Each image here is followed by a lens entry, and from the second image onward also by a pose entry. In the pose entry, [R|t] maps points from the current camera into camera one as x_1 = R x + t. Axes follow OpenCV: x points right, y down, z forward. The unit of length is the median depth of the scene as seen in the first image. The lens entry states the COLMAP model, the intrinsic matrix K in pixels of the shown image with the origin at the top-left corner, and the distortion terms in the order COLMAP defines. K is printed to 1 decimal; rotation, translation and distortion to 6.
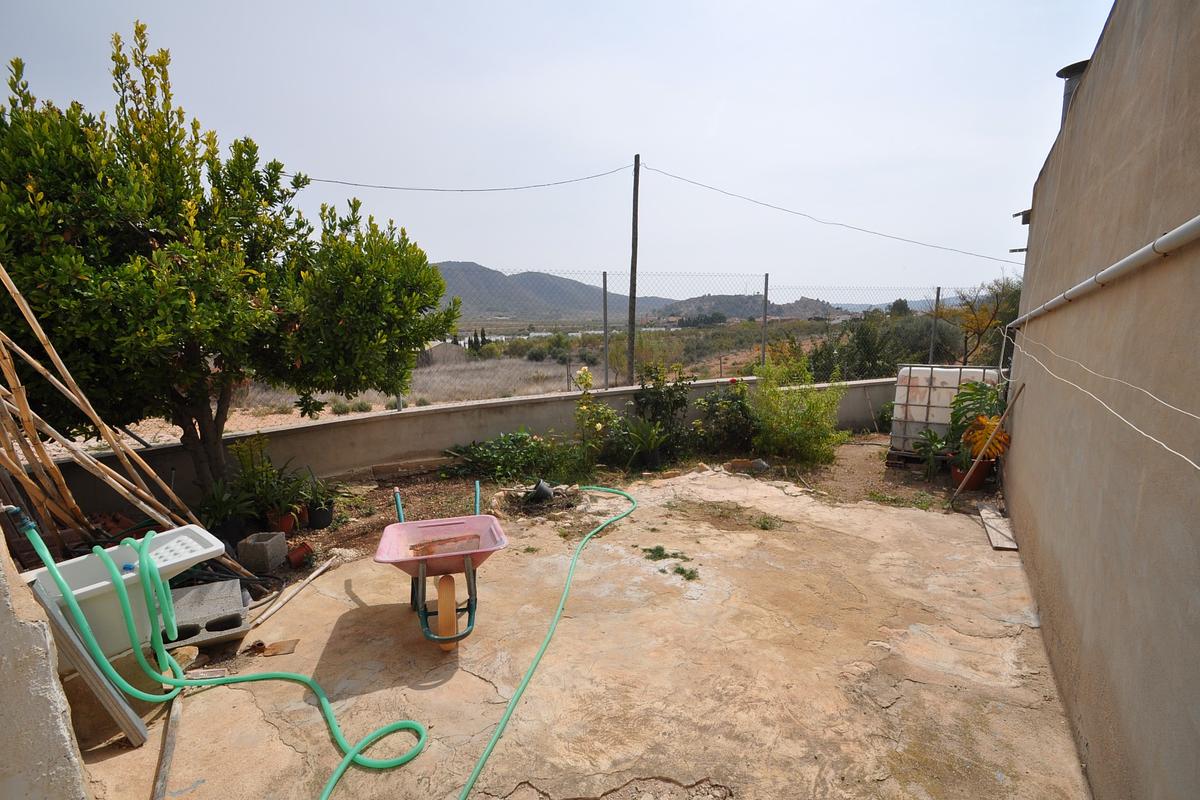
lens RADIAL K [[518.8, 0, 599.7], [0, 518.8, 400.3], [0, 0, 1]] dist [-0.001811, -0.000006]
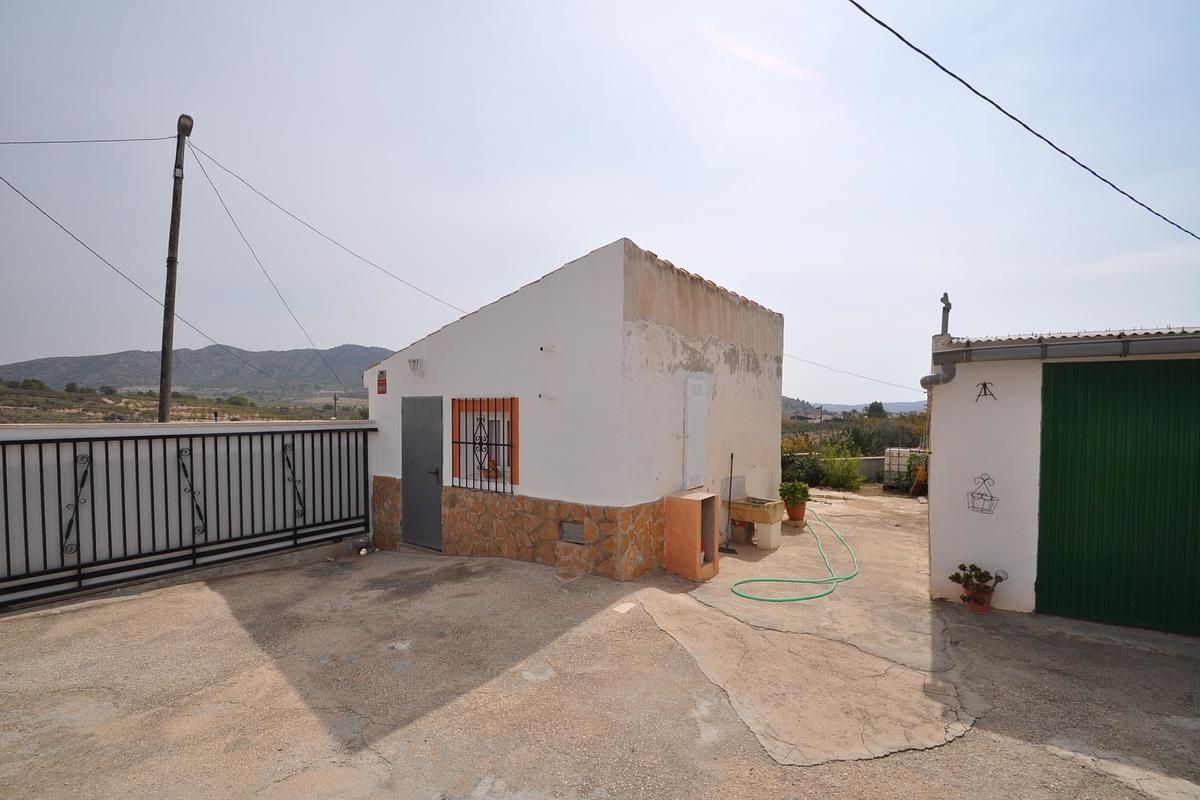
lens RADIAL K [[518.8, 0, 600.1], [0, 518.8, 399.3], [0, 0, 1]] dist [-0.001811, -0.000006]
pose [[0.998997, 0.033605, 0.029601, -0.760727], [-0.027872, 0.983927, -0.176380, 0.161024], [-0.035052, 0.175378, 0.983877, -1.255132]]
